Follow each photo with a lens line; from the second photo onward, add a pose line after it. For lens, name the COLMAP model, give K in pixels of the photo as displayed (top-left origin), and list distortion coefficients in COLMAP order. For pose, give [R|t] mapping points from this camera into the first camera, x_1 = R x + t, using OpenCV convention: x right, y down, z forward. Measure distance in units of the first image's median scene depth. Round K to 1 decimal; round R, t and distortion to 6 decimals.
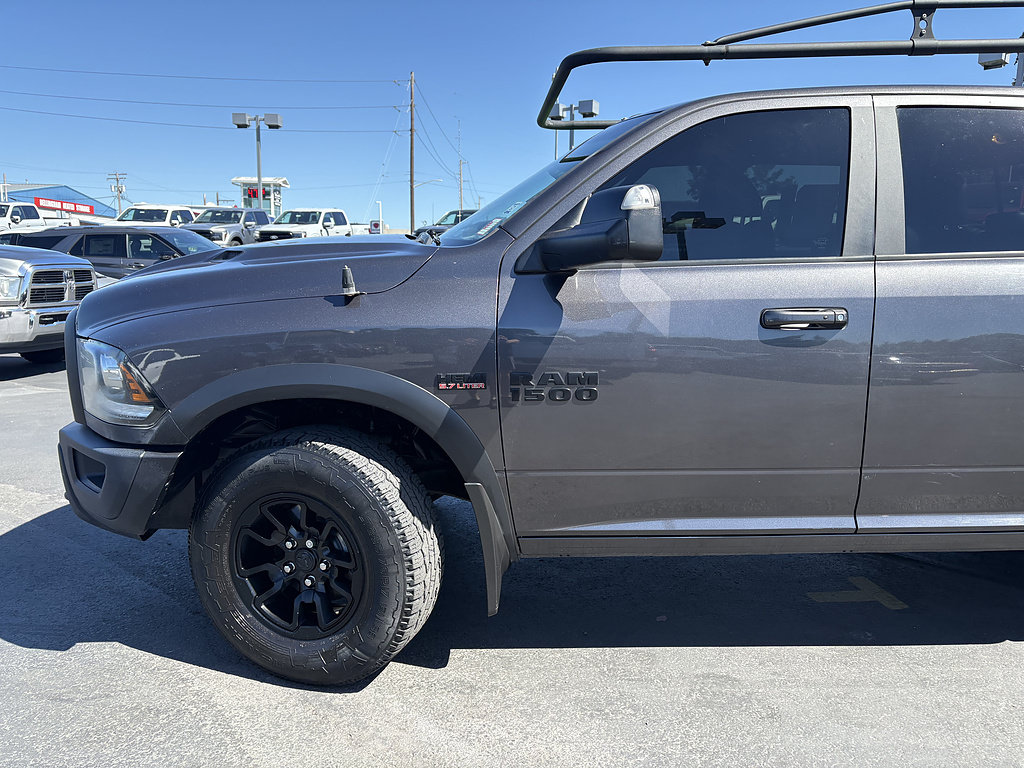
lens RADIAL K [[804.5, 0, 523.2], [0, 804.5, 391.0], [0, 0, 1]] dist [0.007556, -0.000568]
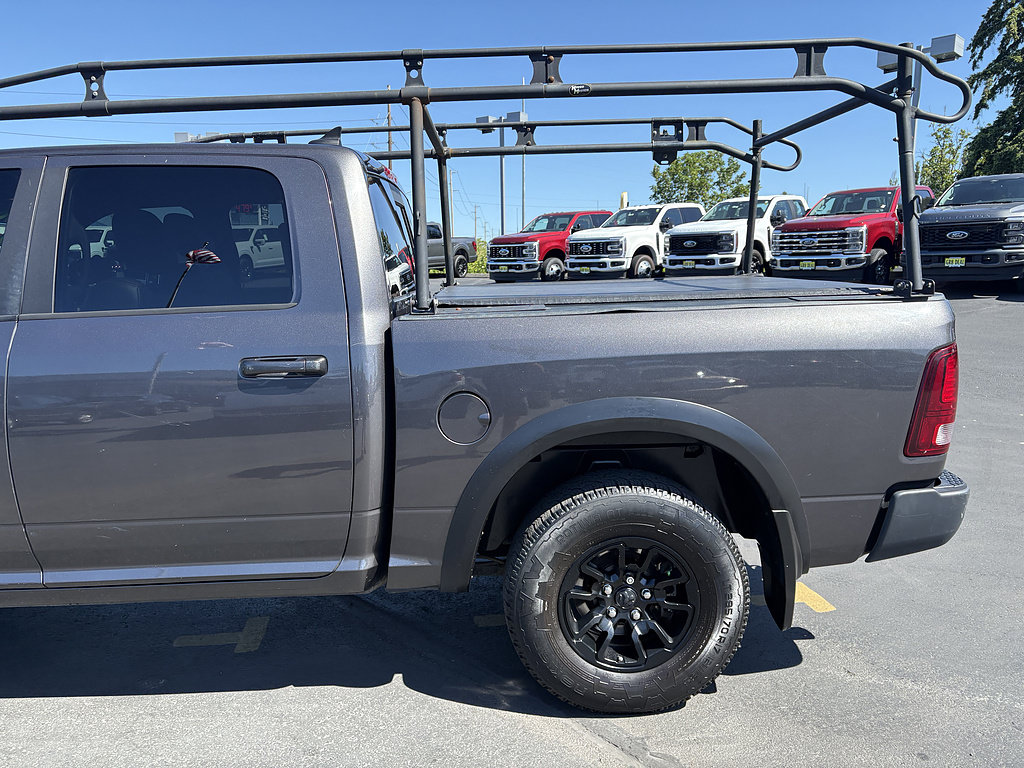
lens RADIAL K [[799.3, 0, 545.1], [0, 799.3, 383.5], [0, 0, 1]] dist [0.014110, -0.000335]
pose [[0.999758, -0.021757, 0.003356, 0.927707], [0.021805, 0.999653, -0.014765, -0.045767], [-0.003033, 0.014834, 0.999885, -0.010887]]
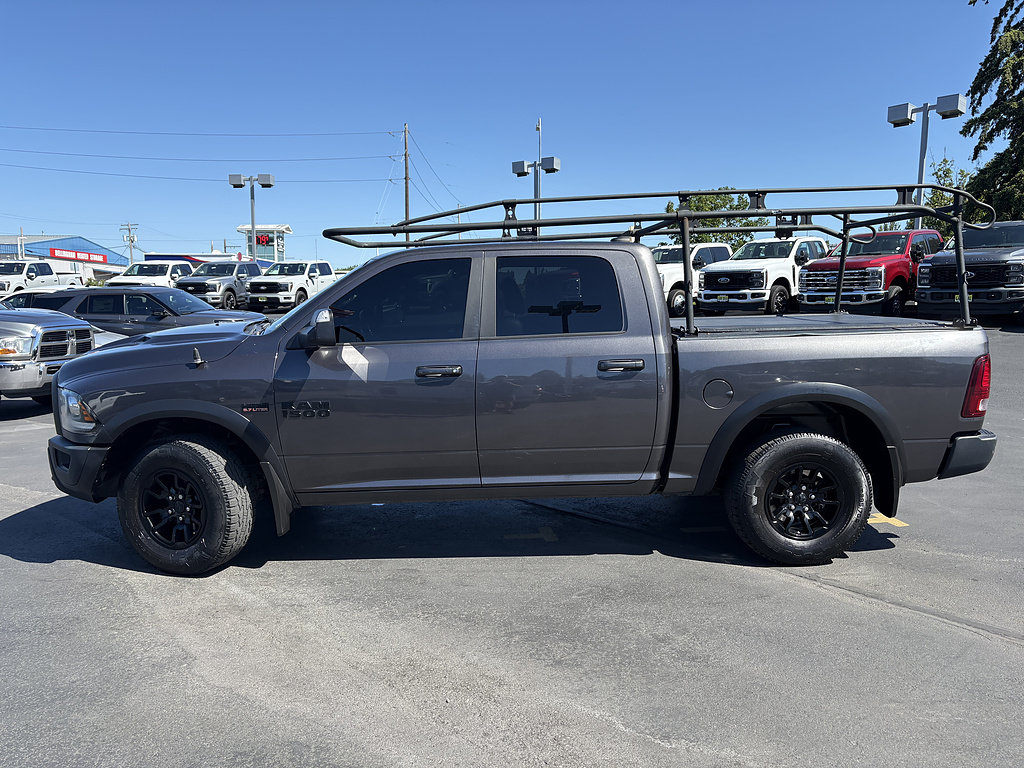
lens RADIAL K [[804.5, 0, 523.2], [0, 804.5, 391.0], [0, 0, 1]] dist [0.007556, -0.000568]
pose [[0.999759, -0.017157, -0.013673, 0.479296], [0.016548, 0.998918, -0.043467, 0.034465], [0.014404, 0.043230, 0.998961, -0.737655]]
